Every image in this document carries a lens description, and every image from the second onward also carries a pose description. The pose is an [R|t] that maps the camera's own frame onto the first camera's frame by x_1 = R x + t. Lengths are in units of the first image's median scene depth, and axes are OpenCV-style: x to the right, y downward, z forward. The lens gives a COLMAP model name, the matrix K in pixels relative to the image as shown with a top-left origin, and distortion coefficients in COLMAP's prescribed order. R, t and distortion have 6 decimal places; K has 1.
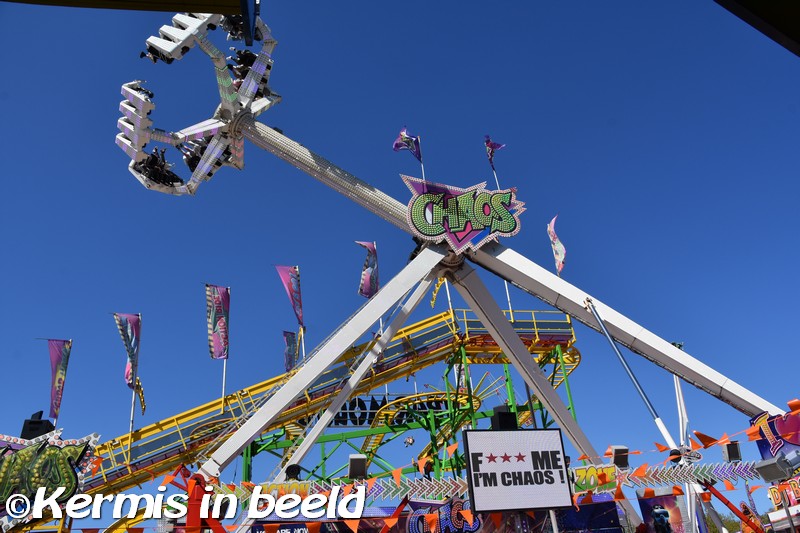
lens RADIAL K [[636.4, 0, 405.2], [0, 636.4, 265.9], [0, 0, 1]] dist [-0.137838, 0.125942]
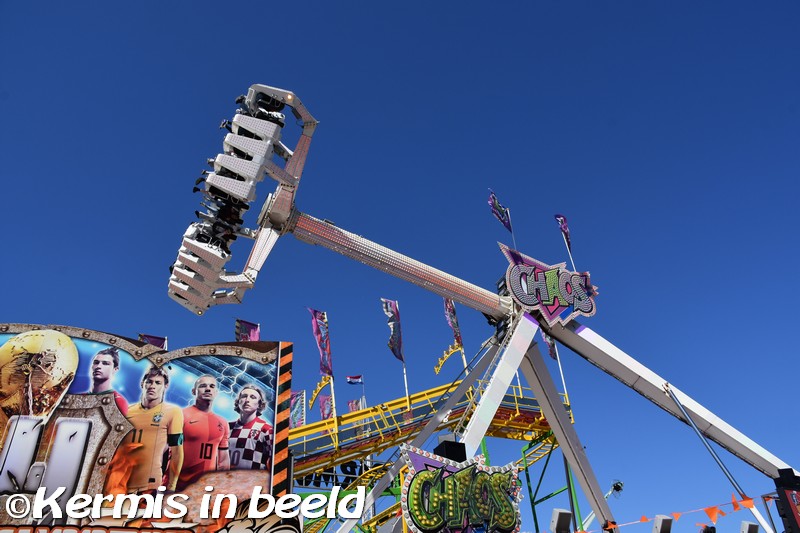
lens RADIAL K [[636.4, 0, 405.2], [0, 636.4, 265.9], [0, 0, 1]] dist [-0.137838, 0.125942]
pose [[0.967476, 0.165454, 0.191350, -0.343736], [-0.143174, 0.981771, -0.125007, 0.045481], [-0.208545, 0.093545, 0.973529, 0.024158]]
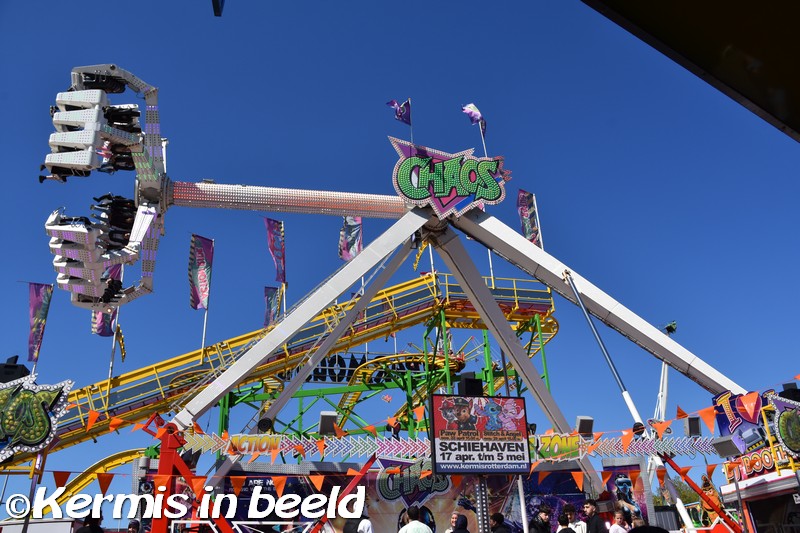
lens RADIAL K [[636.4, 0, 405.2], [0, 636.4, 265.9], [0, 0, 1]] dist [-0.137838, 0.125942]
pose [[0.998361, 0.053188, 0.021120, 0.008207], [-0.054407, 0.996586, 0.062094, -0.003984], [-0.017746, -0.063141, 0.997847, -0.006631]]
